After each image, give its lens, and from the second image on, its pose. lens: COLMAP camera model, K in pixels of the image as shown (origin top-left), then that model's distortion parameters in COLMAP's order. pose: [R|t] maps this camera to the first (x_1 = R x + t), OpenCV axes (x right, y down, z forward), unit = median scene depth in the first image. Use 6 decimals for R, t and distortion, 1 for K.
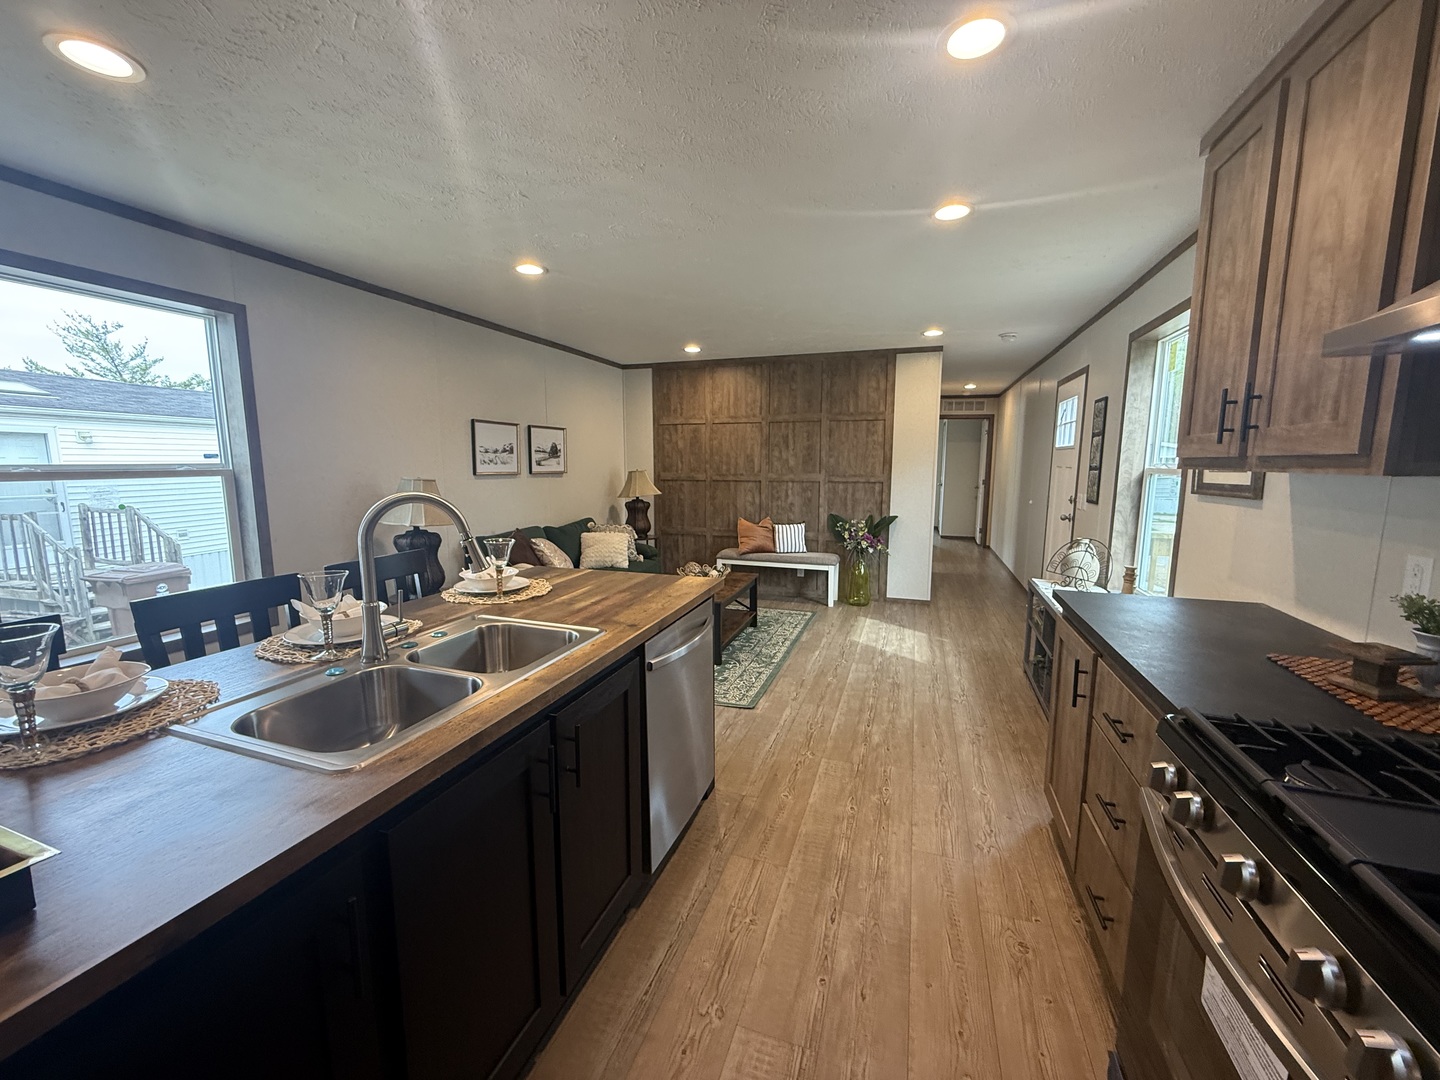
lens RADIAL K [[573.4, 0, 717.0], [0, 573.4, 541.3], [0, 0, 1]] dist [0.000079, -0.000426]
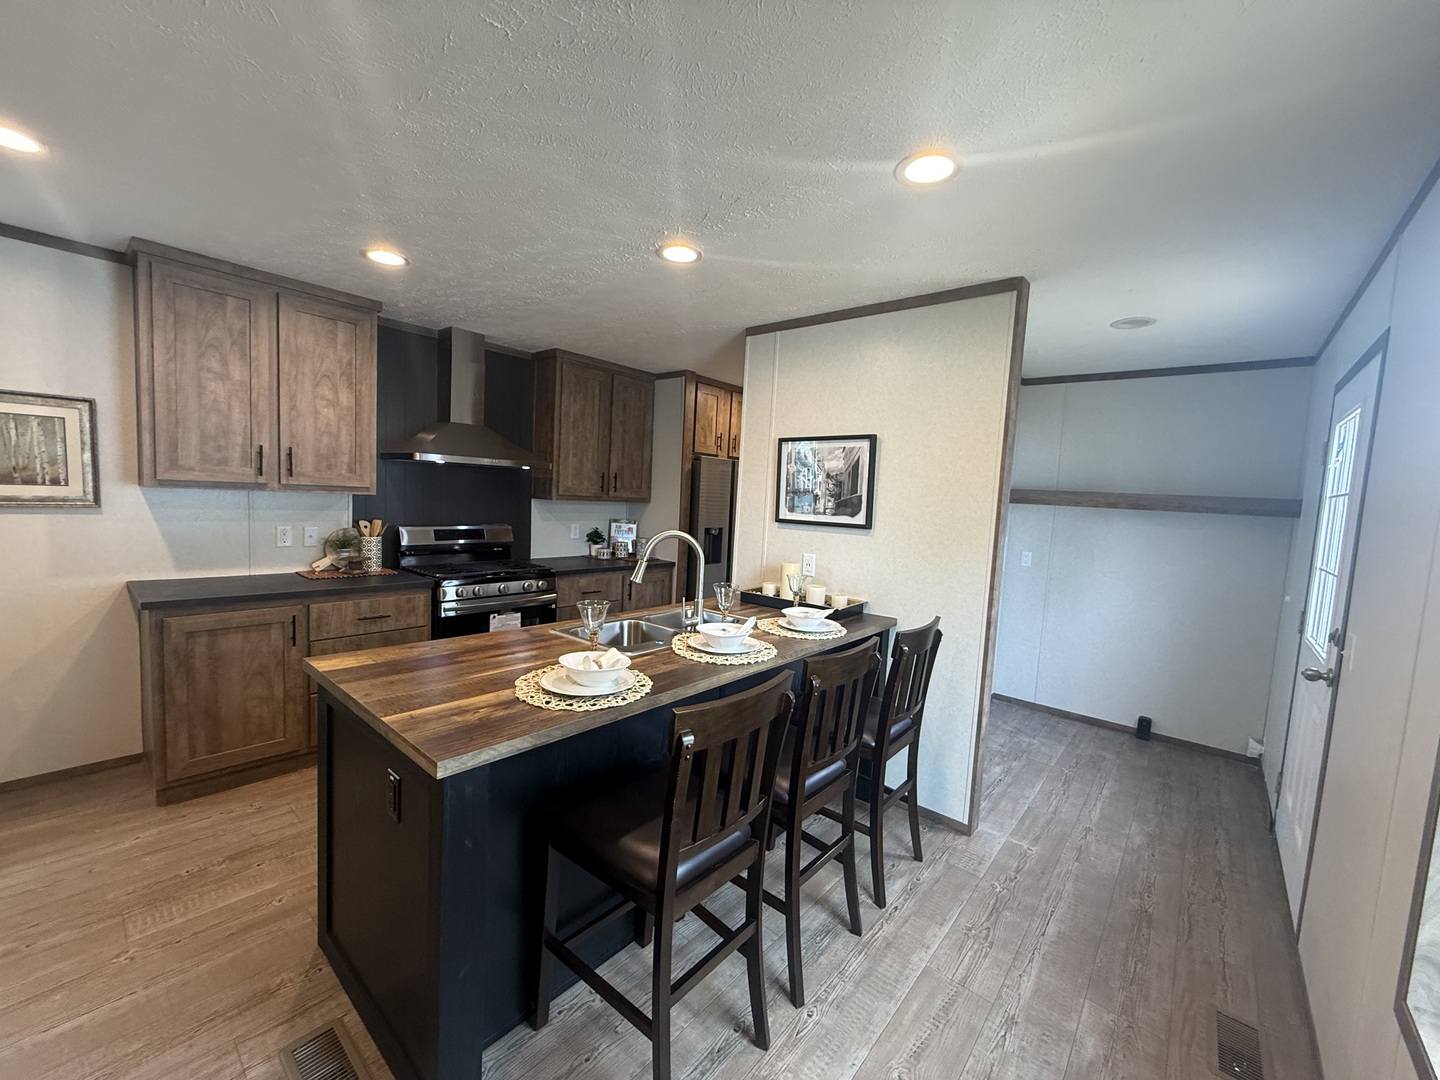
lens RADIAL K [[573.4, 0, 716.4], [0, 573.4, 540.5], [0, 0, 1]] dist [0.000079, -0.000426]
pose [[-0.927501, -0.079489, 0.365272, -0.401903], [-0.002190, 0.978270, 0.207326, -0.129022], [-0.373815, 0.191495, -0.907520, 0.792332]]
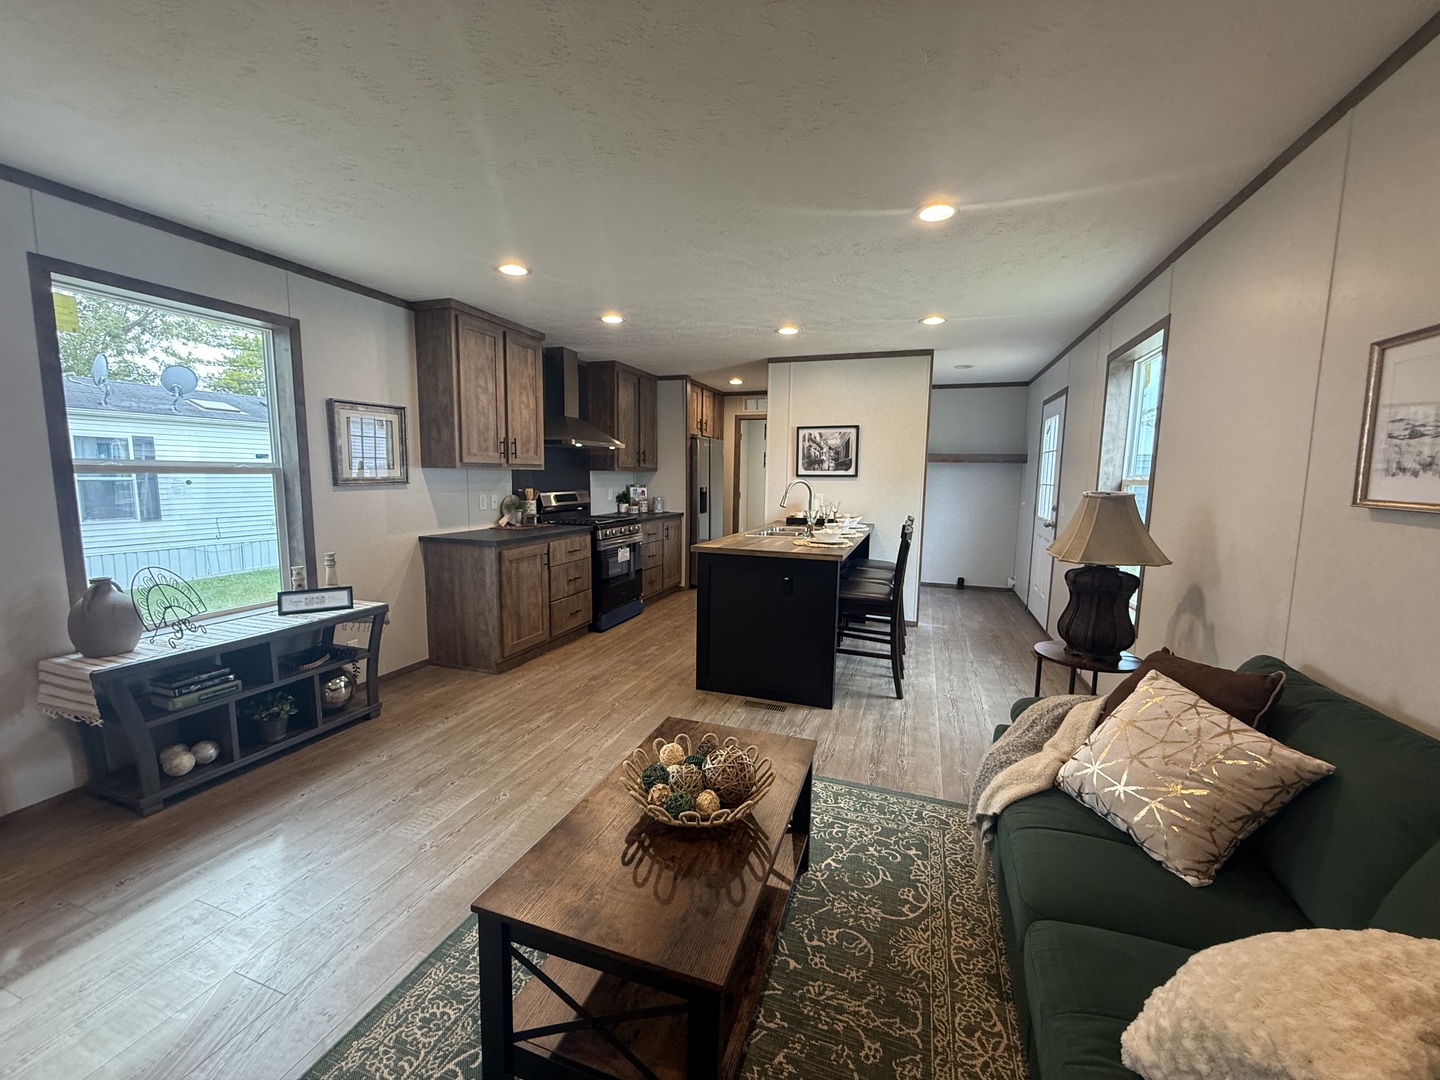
lens RADIAL K [[573.4, 0, 715.6], [0, 573.4, 540.1], [0, 0, 1]] dist [0.000079, -0.000426]
pose [[-0.999846, -0.014884, 0.009328, -0.035540], [-0.012065, 0.967870, 0.251161, -0.177125], [-0.012767, 0.251010, -0.967900, 1.337431]]
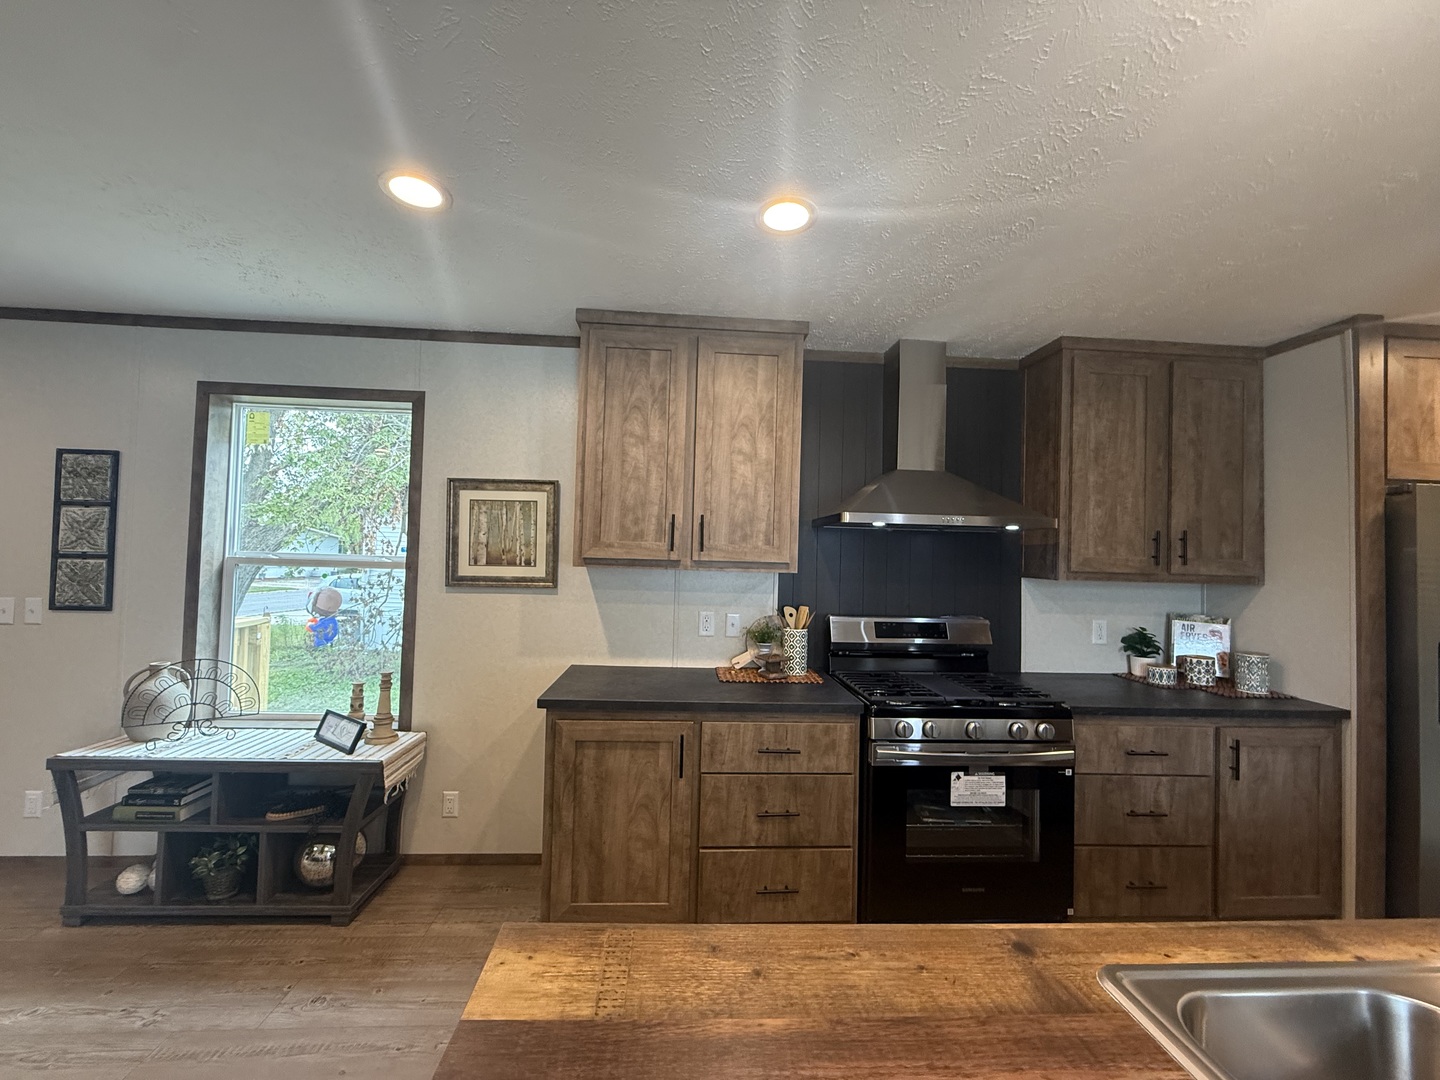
lens RADIAL K [[573.4, 0, 717.2], [0, 573.4, 541.7], [0, 0, 1]] dist [0.000079, -0.000426]
pose [[-0.388608, 0.010392, 0.921345, -0.190685], [0.097411, 0.994796, 0.029865, -0.085024], [-0.916240, 0.101355, -0.387598, 0.547687]]
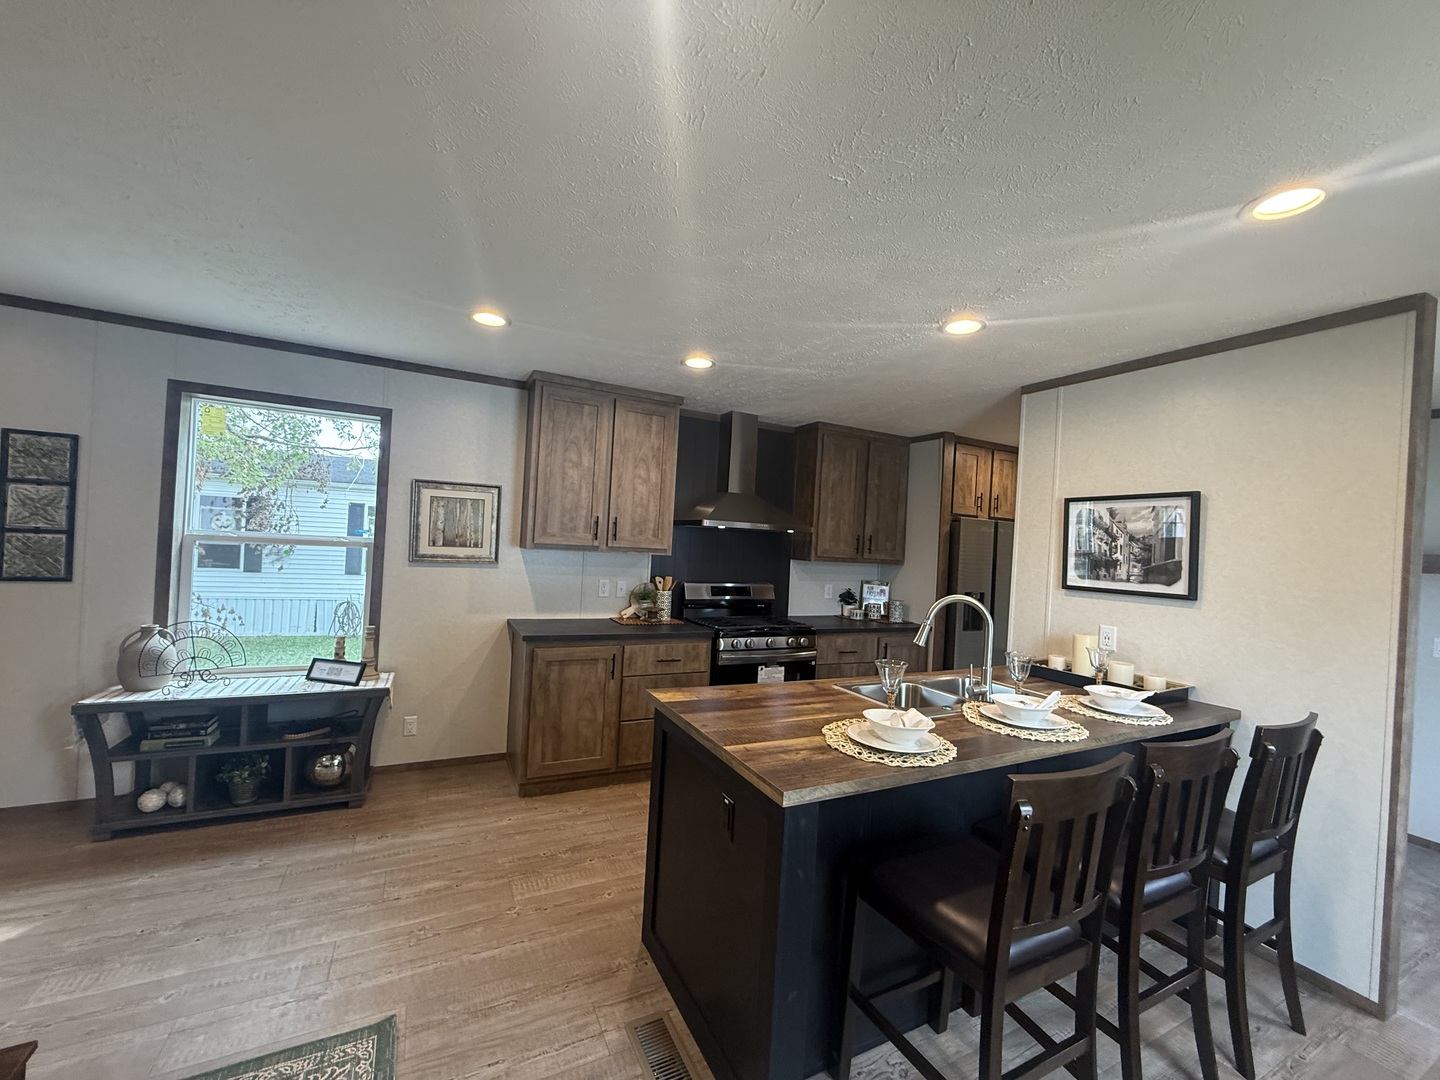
lens RADIAL K [[573.4, 0, 716.9], [0, 573.4, 540.5], [0, 0, 1]] dist [0.000079, -0.000426]
pose [[-0.718942, -0.039375, 0.693954, -0.374724], [0.039181, 0.994511, 0.097020, -0.137477], [-0.693965, 0.096942, -0.713453, 0.849043]]
